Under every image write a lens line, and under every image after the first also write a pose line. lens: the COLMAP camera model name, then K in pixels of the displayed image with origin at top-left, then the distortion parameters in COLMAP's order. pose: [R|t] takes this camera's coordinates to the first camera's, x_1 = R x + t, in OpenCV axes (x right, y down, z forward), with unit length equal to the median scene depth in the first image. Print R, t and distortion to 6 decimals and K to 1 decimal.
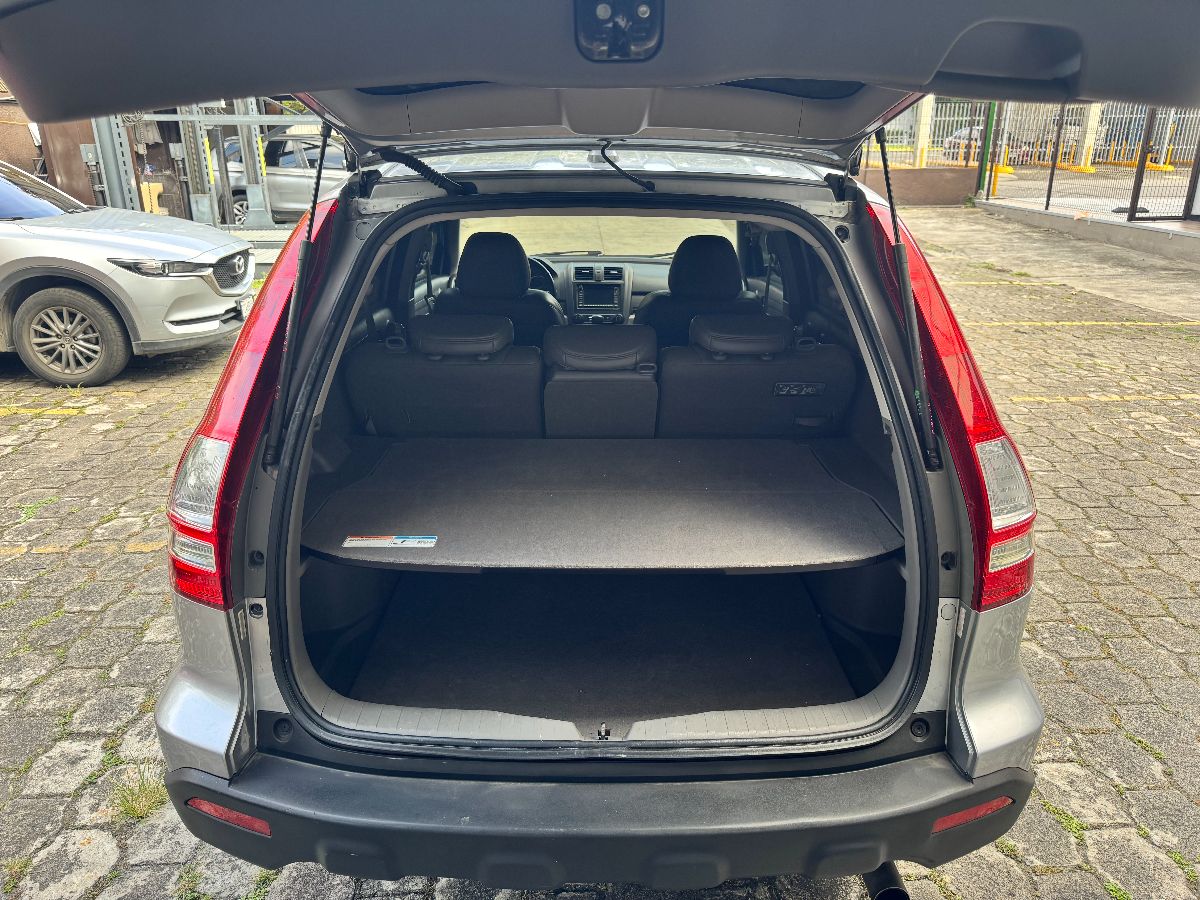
lens RADIAL K [[840.8, 0, 604.2], [0, 840.8, 457.0], [0, 0, 1]] dist [0.008308, -0.003820]
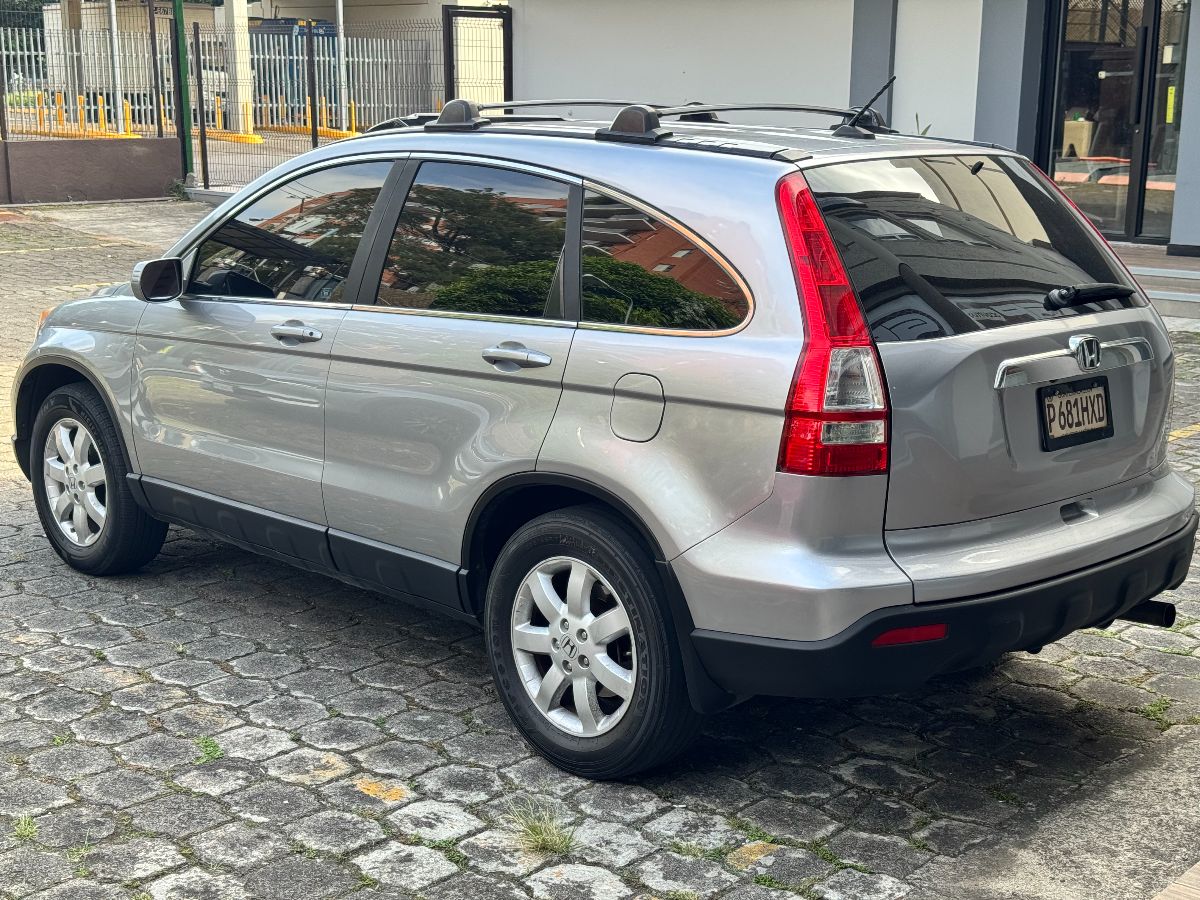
lens RADIAL K [[1660.4, 0, 600.0], [0, 1660.4, 450.0], [0, 0, 1]] dist [0.006750, 0.022089]
pose [[0.727104, -0.132424, 0.673635, -1.662354], [0.227331, 0.972306, -0.054238, 0.115003], [-0.647797, 0.192575, 0.737071, -0.418465]]
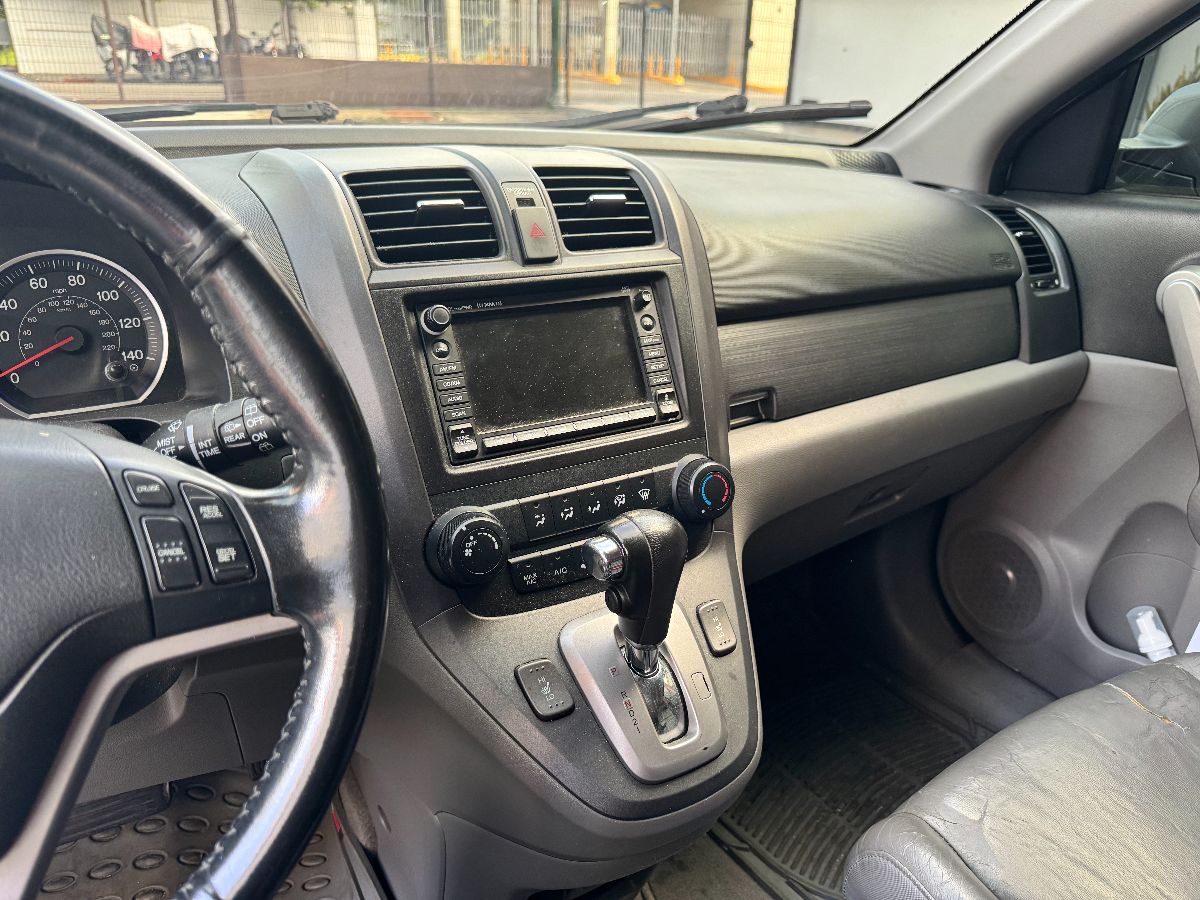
lens RADIAL K [[862.3, 0, 619.9], [0, 862.3, 453.3], [0, 0, 1]] dist [0.069342, -0.082130]
pose [[0.852631, -0.188106, 0.487479, -0.142734], [0.152416, 0.981914, 0.112311, -0.353196], [-0.499789, -0.021460, 0.865881, 1.588760]]
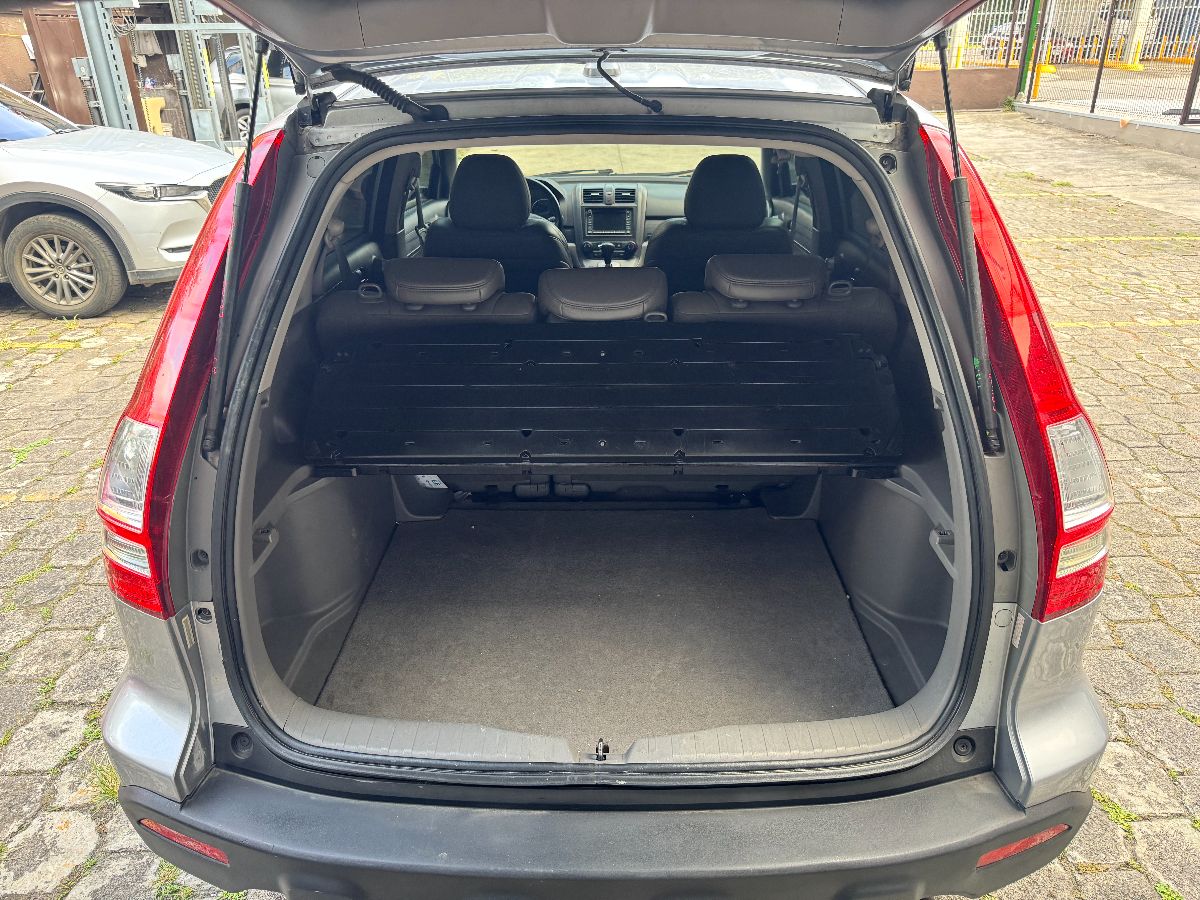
lens RADIAL K [[844.8, 0, 600.0], [0, 844.8, 450.0], [0, 0, 1]] dist [-0.005576, 0.007870]
pose [[0.999590, -0.002460, -0.028511, 0.016709], [0.005003, 0.995976, 0.089477, -0.045050], [0.028176, -0.089583, 0.995581, 0.104840]]
